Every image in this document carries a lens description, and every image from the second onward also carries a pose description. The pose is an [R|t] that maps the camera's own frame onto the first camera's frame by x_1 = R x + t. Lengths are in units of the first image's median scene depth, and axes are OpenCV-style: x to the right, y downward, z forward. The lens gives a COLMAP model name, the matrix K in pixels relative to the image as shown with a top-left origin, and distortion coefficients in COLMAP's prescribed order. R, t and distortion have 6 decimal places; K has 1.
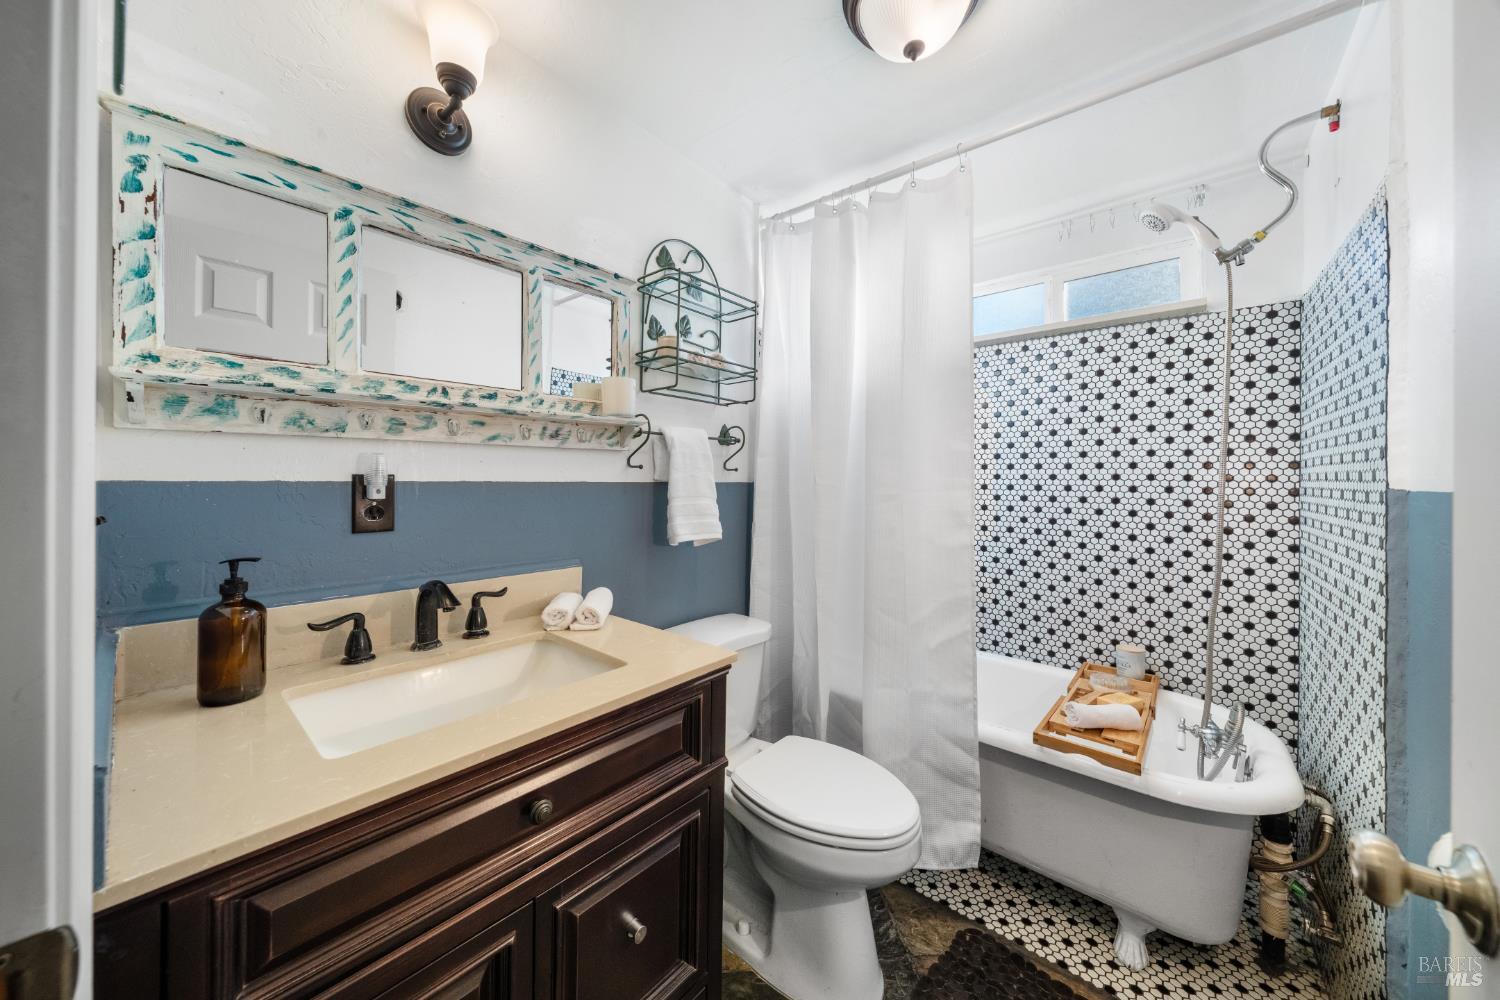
lens RADIAL K [[522.7, 0, 751.7], [0, 522.7, 478.8], [0, 0, 1]] dist [-0.000334, -0.000013]
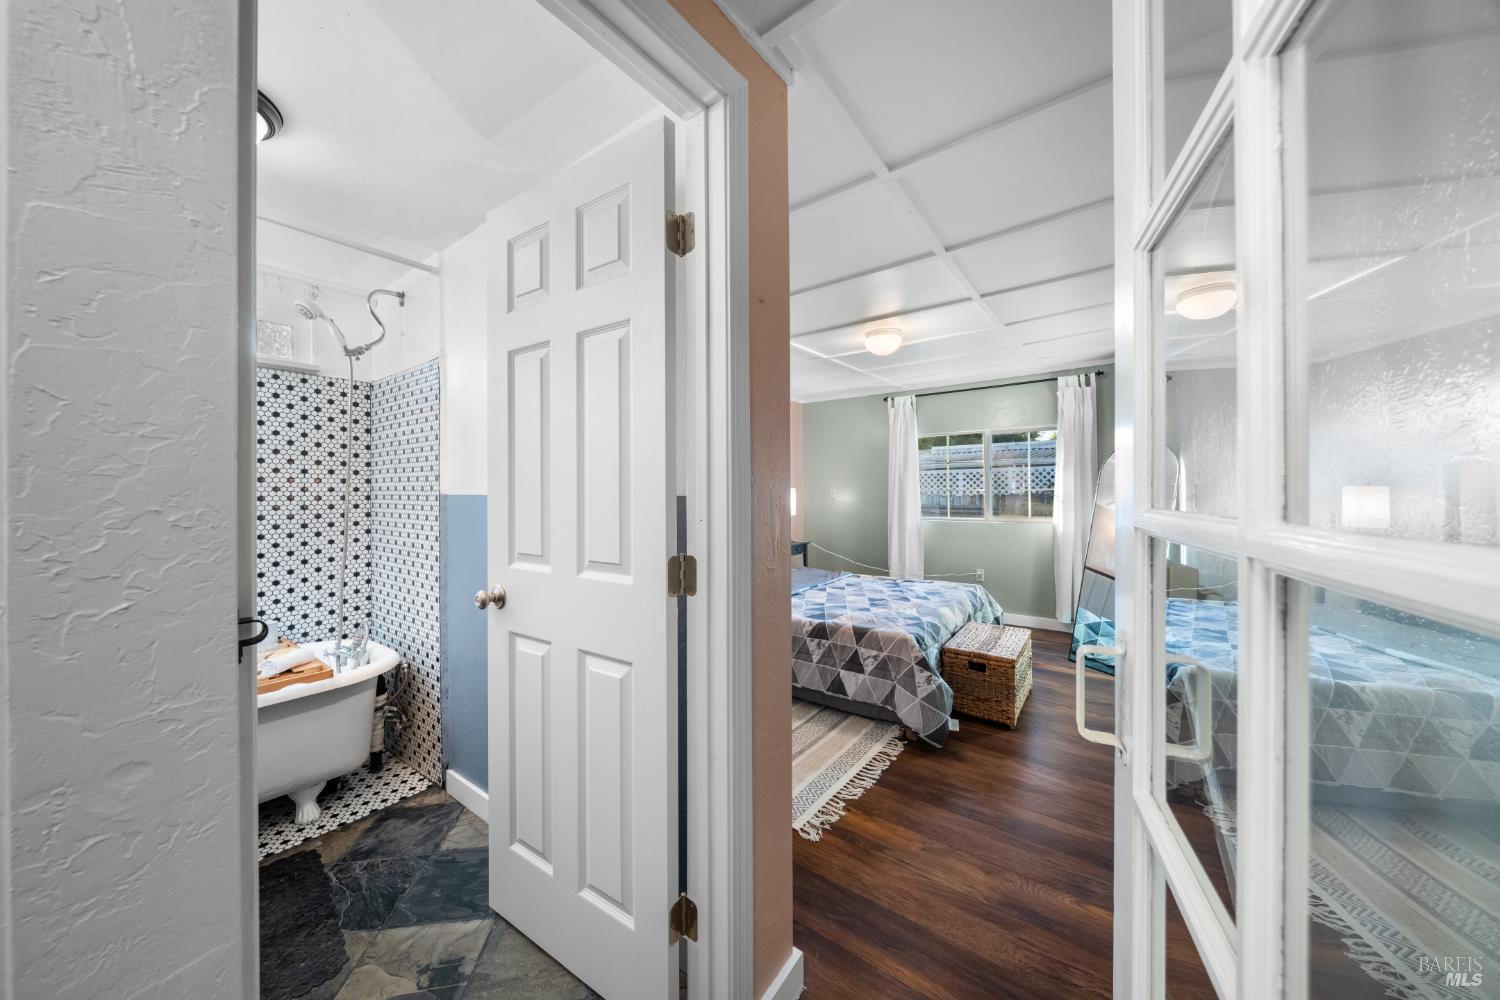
lens RADIAL K [[512.6, 0, 753.9], [0, 512.6, 490.9], [0, 0, 1]] dist [-0.000454, -0.000030]
pose [[-0.044600, -0.008531, 0.998969, -0.740052], [0.002159, 0.999960, 0.008635, -0.008128], [-0.999003, 0.002541, -0.044580, -0.177429]]
